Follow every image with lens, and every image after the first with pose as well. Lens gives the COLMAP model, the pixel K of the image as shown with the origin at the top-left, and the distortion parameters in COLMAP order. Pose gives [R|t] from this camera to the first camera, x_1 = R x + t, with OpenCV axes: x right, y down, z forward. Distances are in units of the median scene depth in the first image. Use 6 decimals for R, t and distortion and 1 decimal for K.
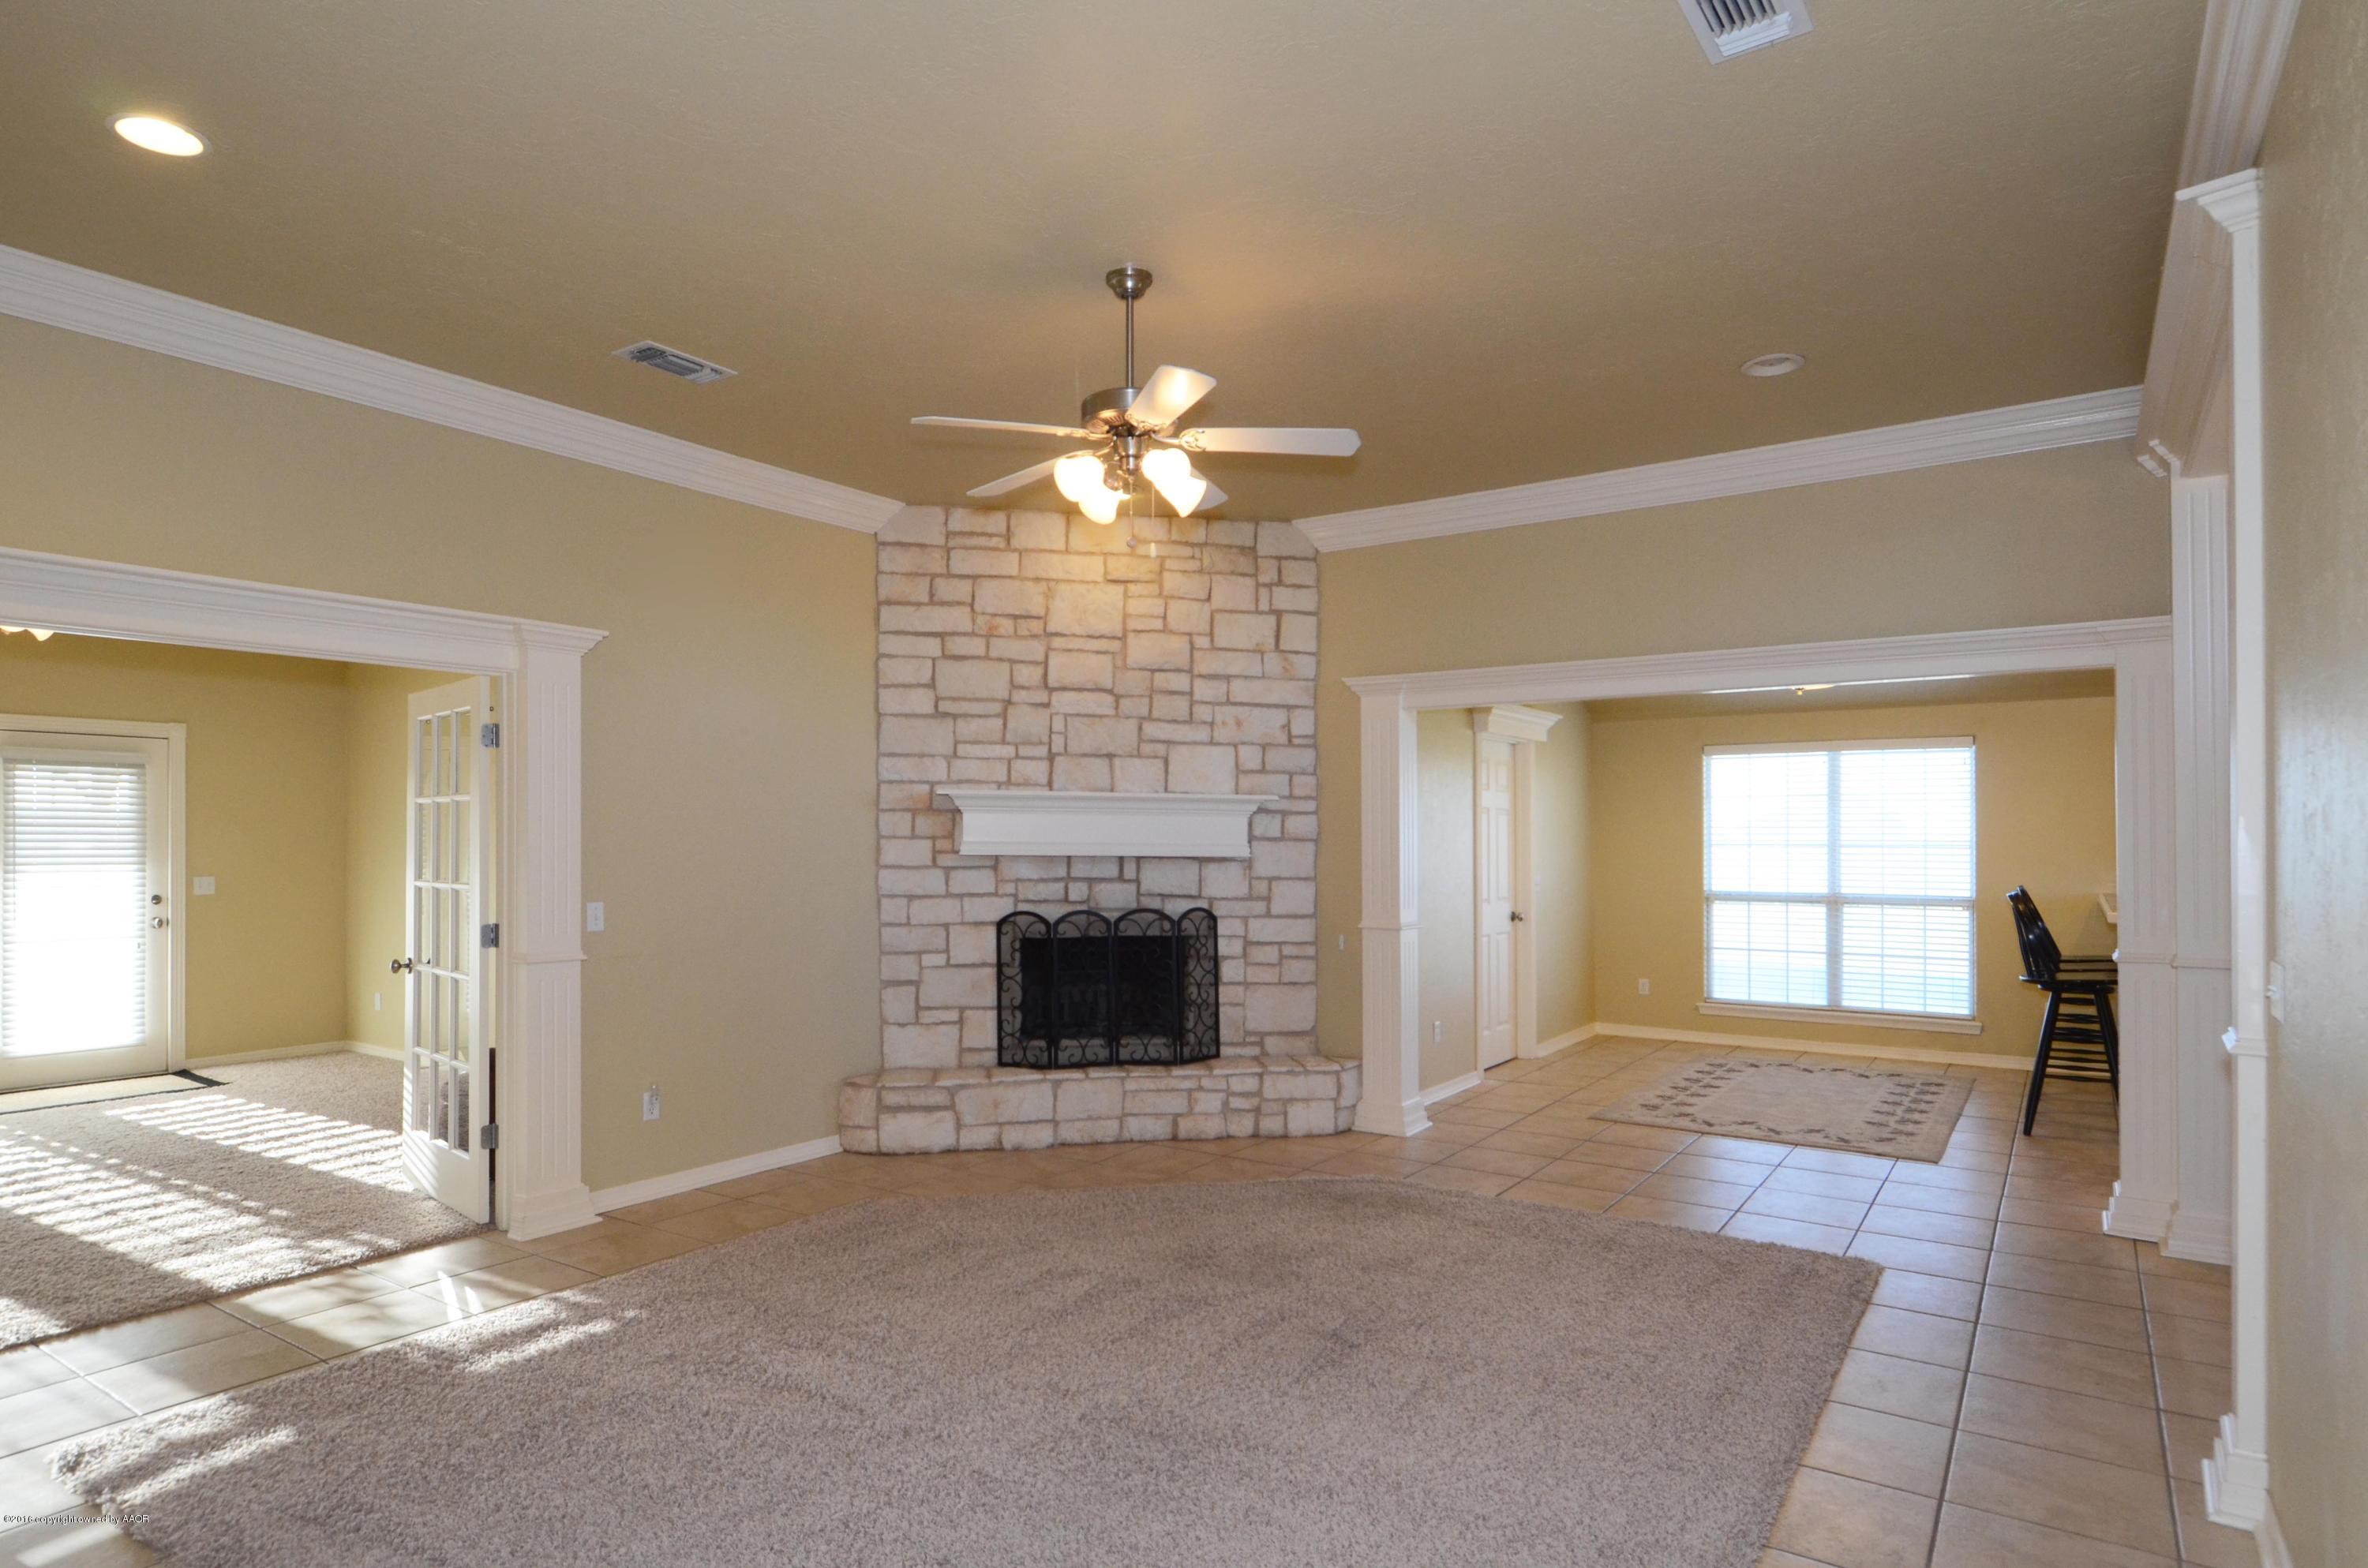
lens RADIAL K [[1281.4, 0, 1162.7], [0, 1281.4, 826.8], [0, 0, 1]] dist [-0.001938, -0.006772]
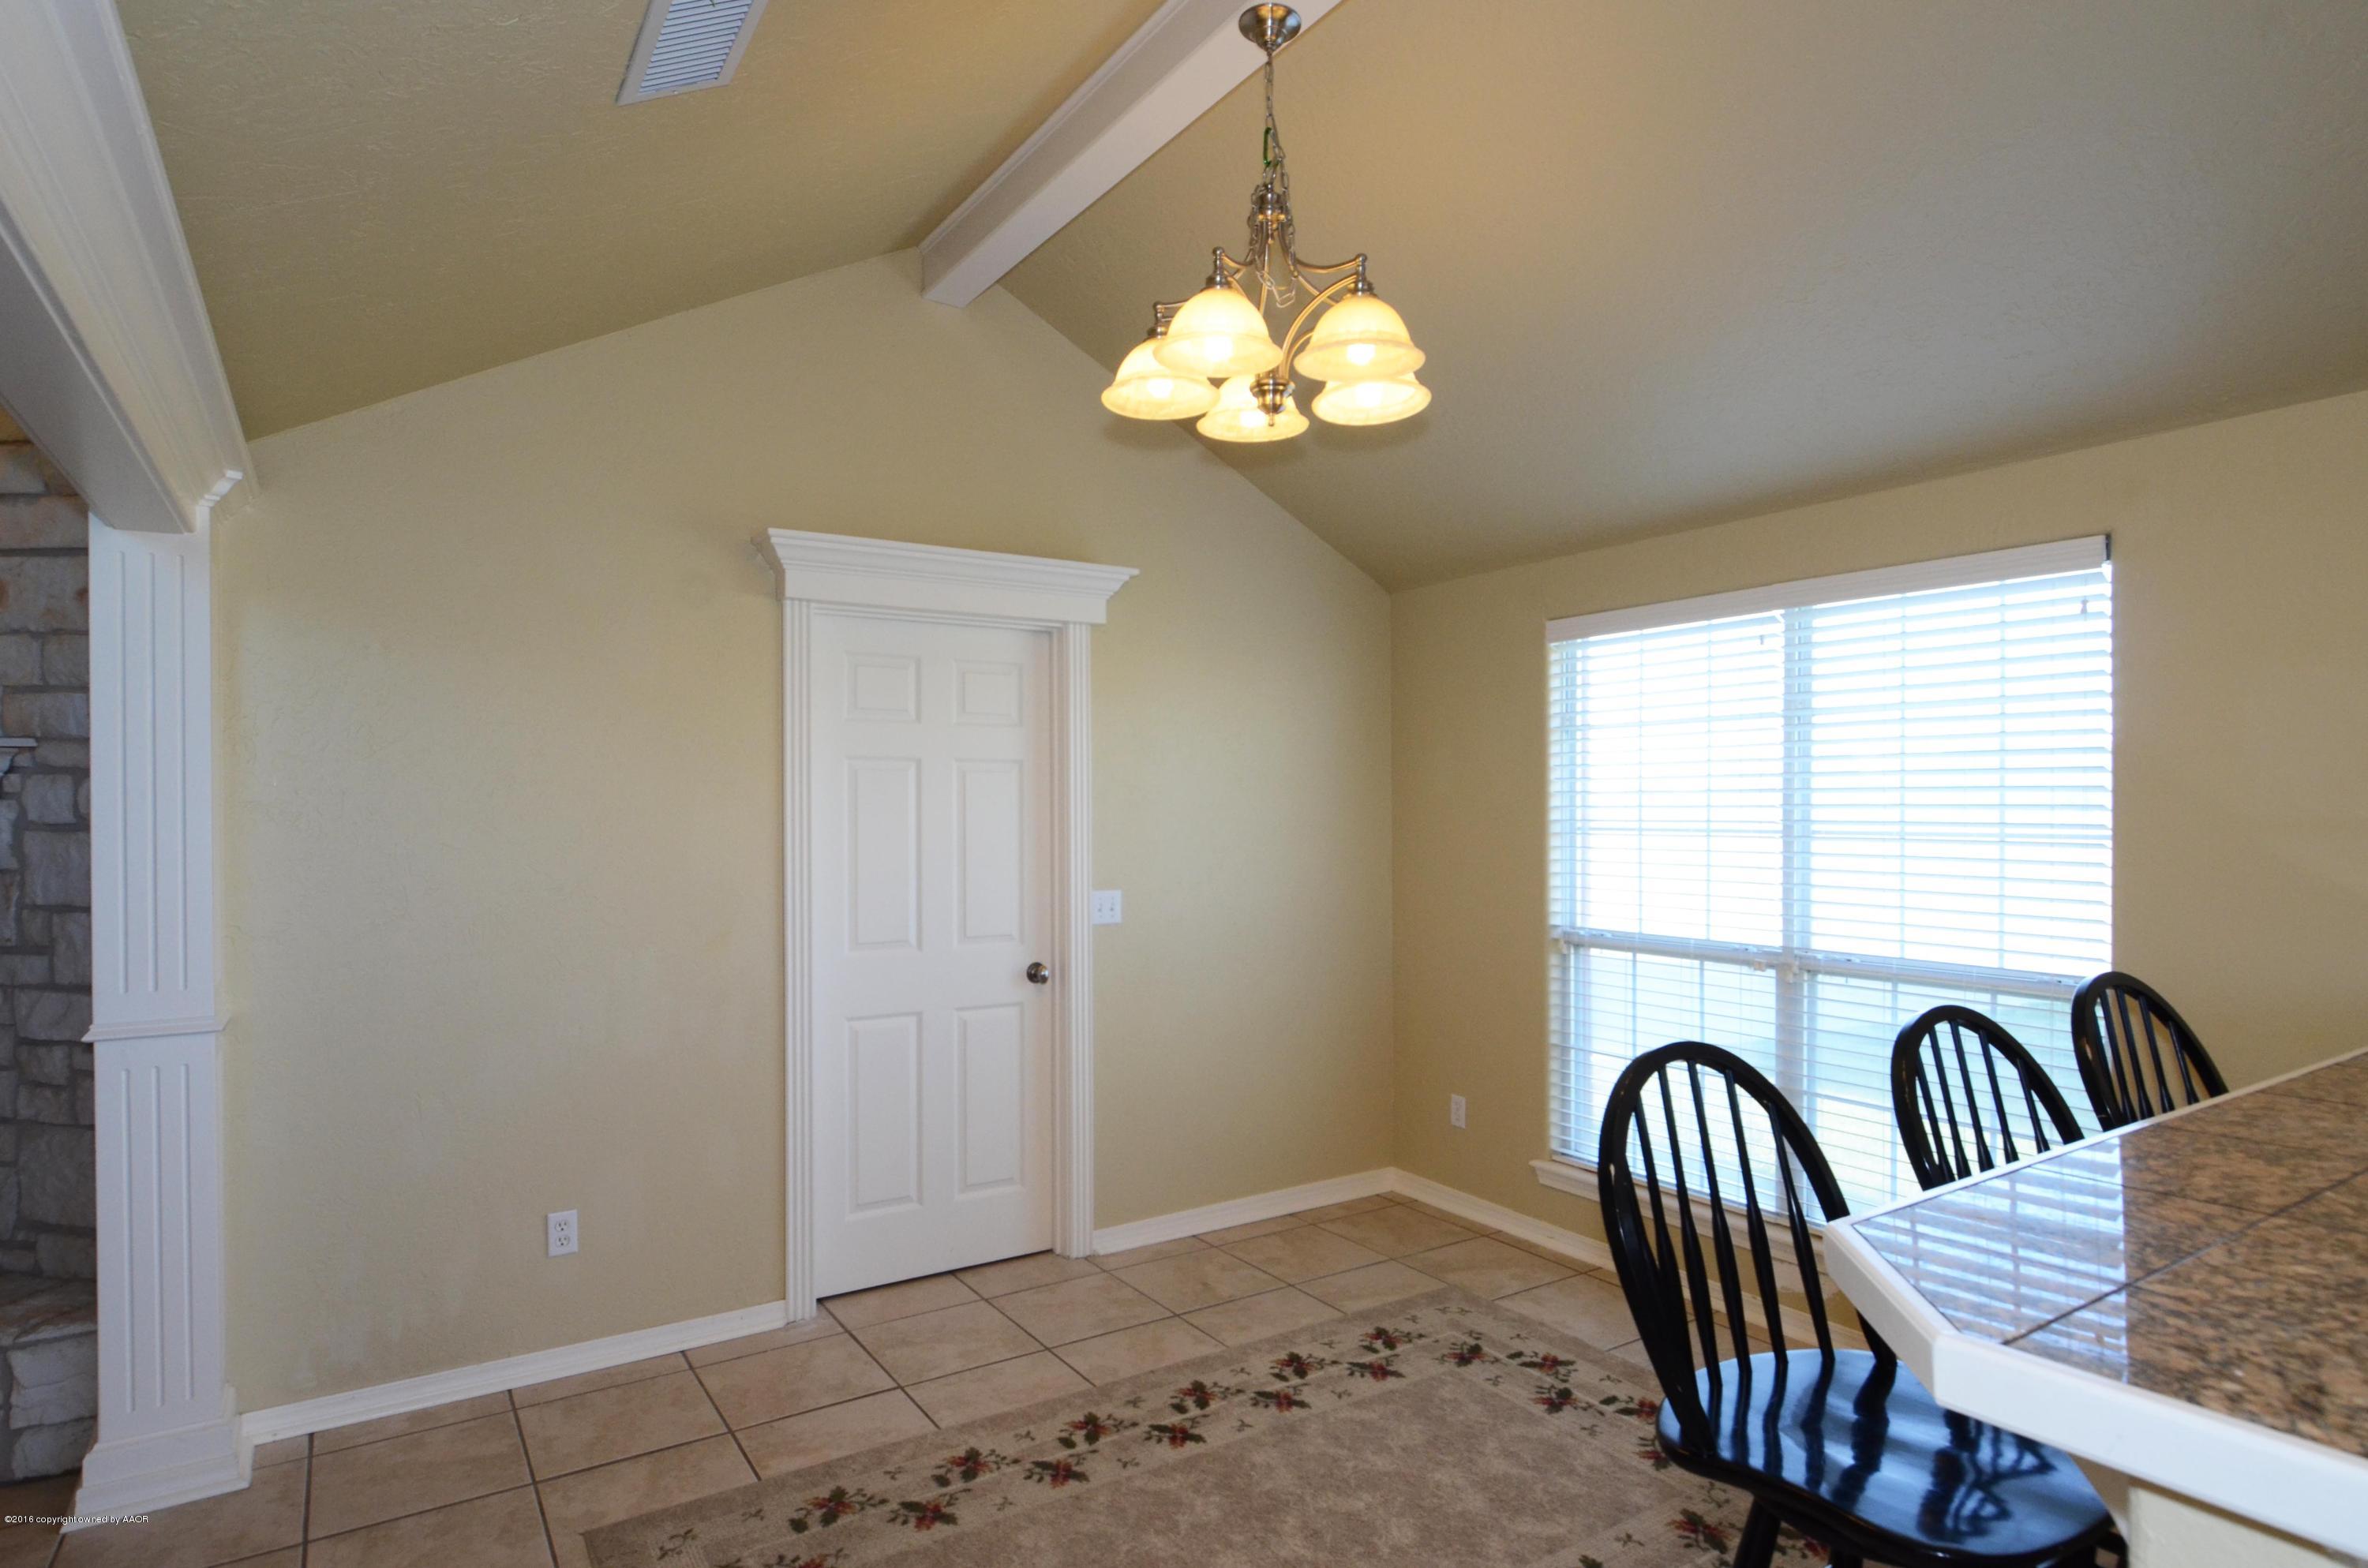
lens RADIAL K [[1281.4, 0, 1191.2], [0, 1281.4, 806.8], [0, 0, 1]] dist [-0.001938, -0.006772]
pose [[0.919771, -0.004600, -0.392429, 0.523910], [0.010762, 0.999851, 0.013503, -0.001684], [0.392308, -0.016643, 0.919683, 0.554633]]
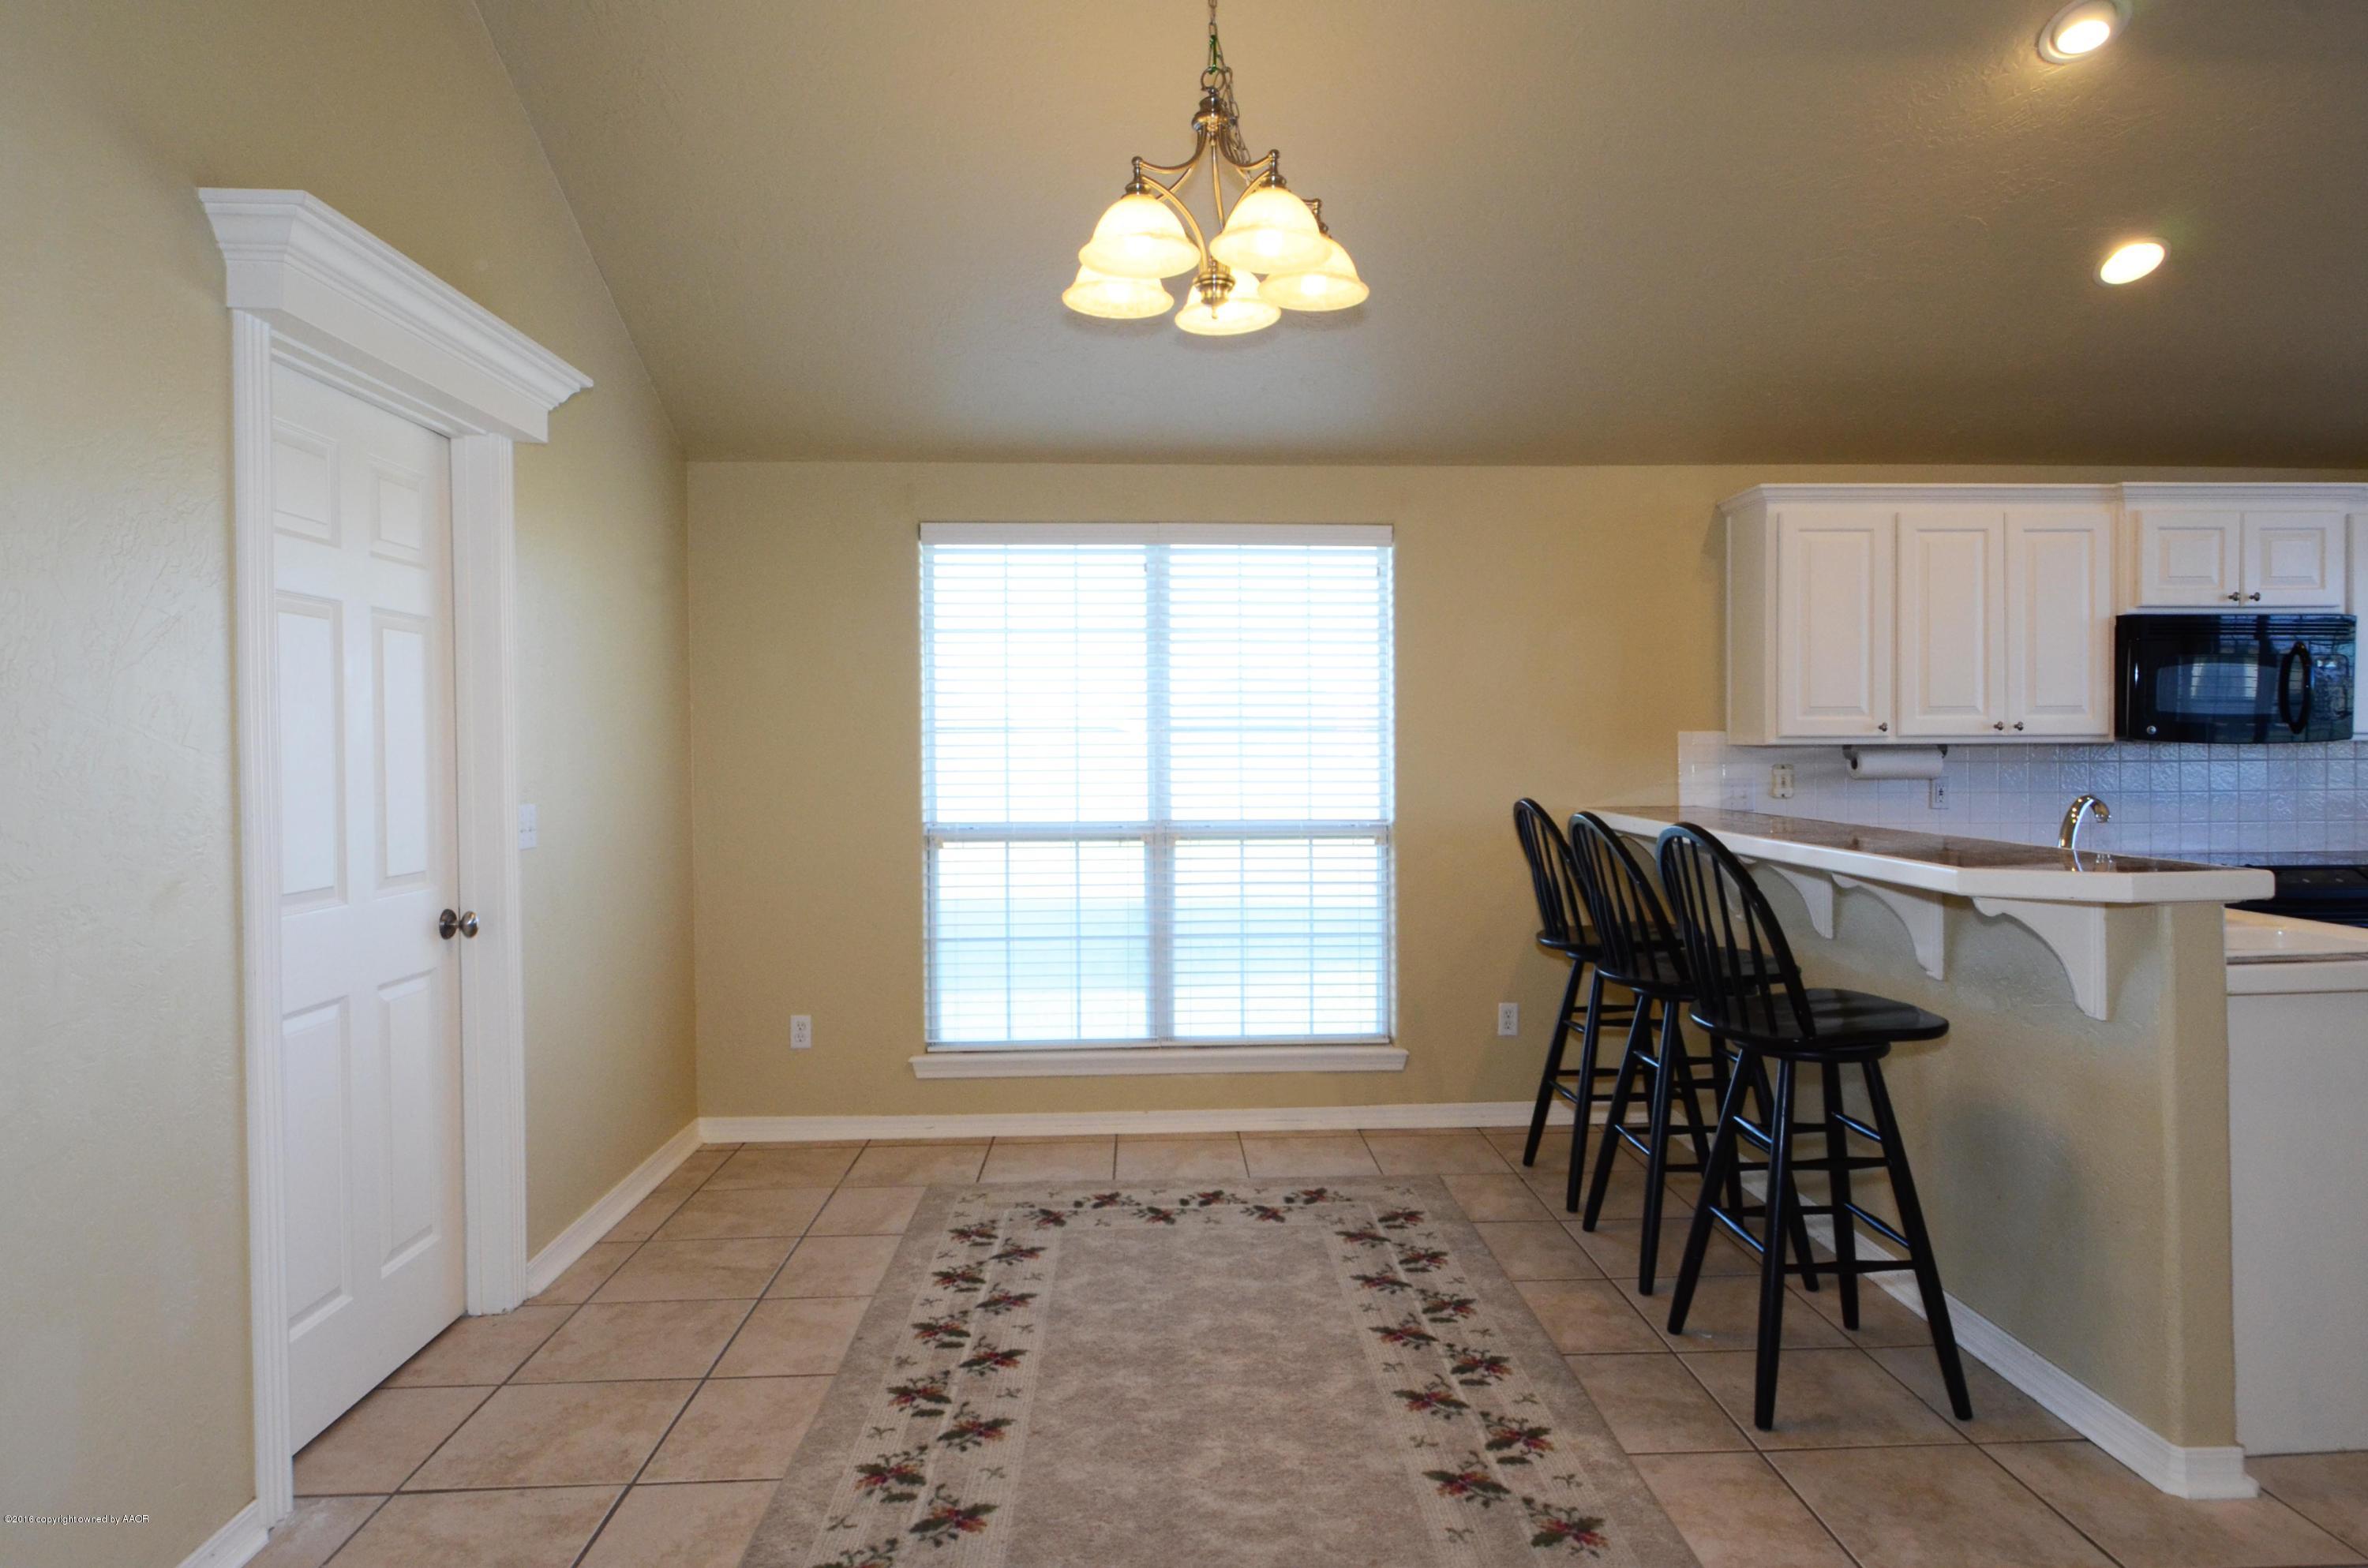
lens RADIAL K [[1383.3, 0, 1199.1], [0, 1383.3, 763.9], [0, 0, 1]] dist [0.007463, -0.007415]
pose [[0.794627, -0.014537, 0.606924, 0.205252], [-0.001099, 0.999677, 0.025383, 0.015768], [-0.607097, -0.020837, 0.794354, 0.566345]]
